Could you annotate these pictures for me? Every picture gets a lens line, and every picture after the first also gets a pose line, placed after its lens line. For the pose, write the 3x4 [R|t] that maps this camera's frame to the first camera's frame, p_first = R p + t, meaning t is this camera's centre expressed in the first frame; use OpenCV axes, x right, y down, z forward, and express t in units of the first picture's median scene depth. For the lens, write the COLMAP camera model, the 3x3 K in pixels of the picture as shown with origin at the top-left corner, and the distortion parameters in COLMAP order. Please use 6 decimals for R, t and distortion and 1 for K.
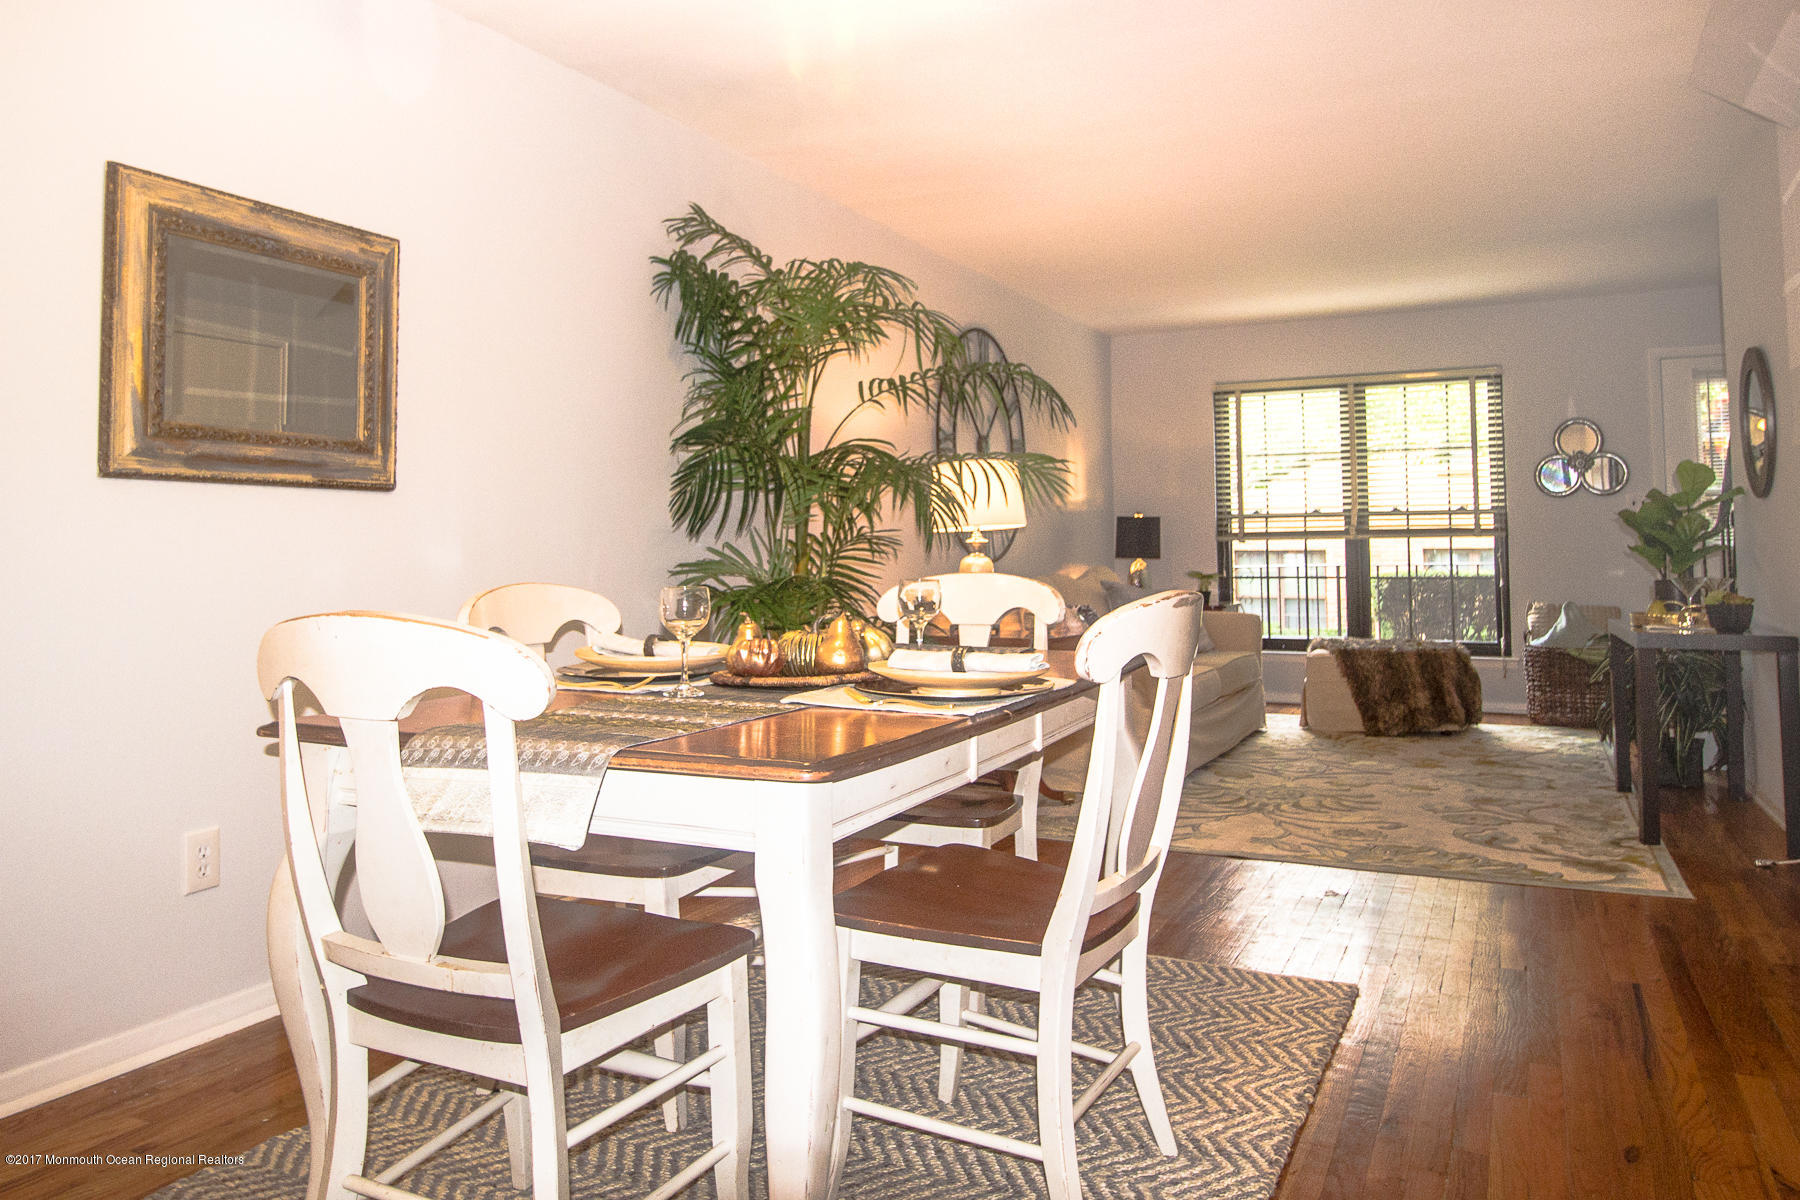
lens RADIAL K [[1247.0, 0, 863.9], [0, 1247.0, 484.8], [0, 0, 1]] dist [0.002225, -0.003202]
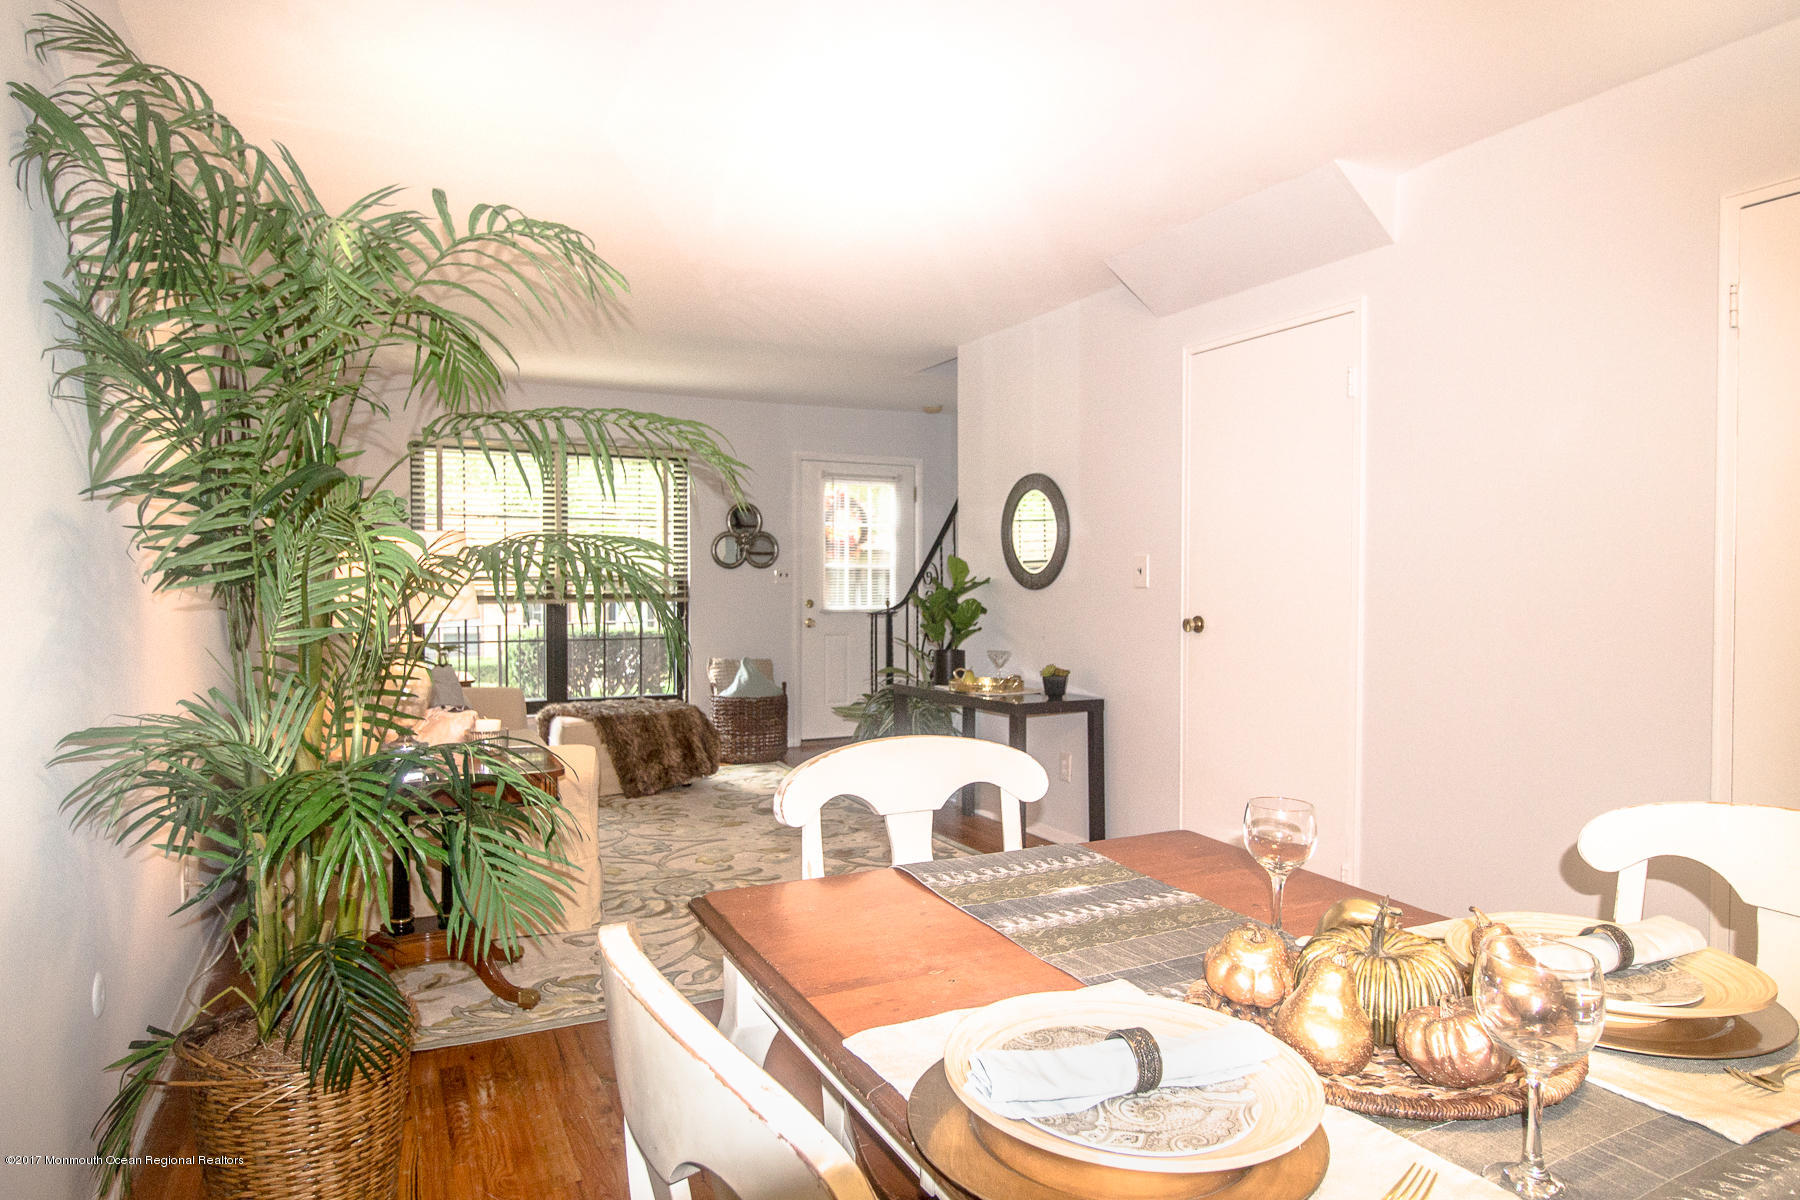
lens RADIAL K [[1059.4, 0, 900.0], [0, 1059.4, 600.0], [0, 0, 1]] dist [0.000626, -0.000581]
pose [[0.596777, -0.008137, 0.802366, -0.318121], [-0.045097, 0.998028, 0.043663, -0.022981], [-0.801139, -0.062241, 0.595233, 0.576801]]
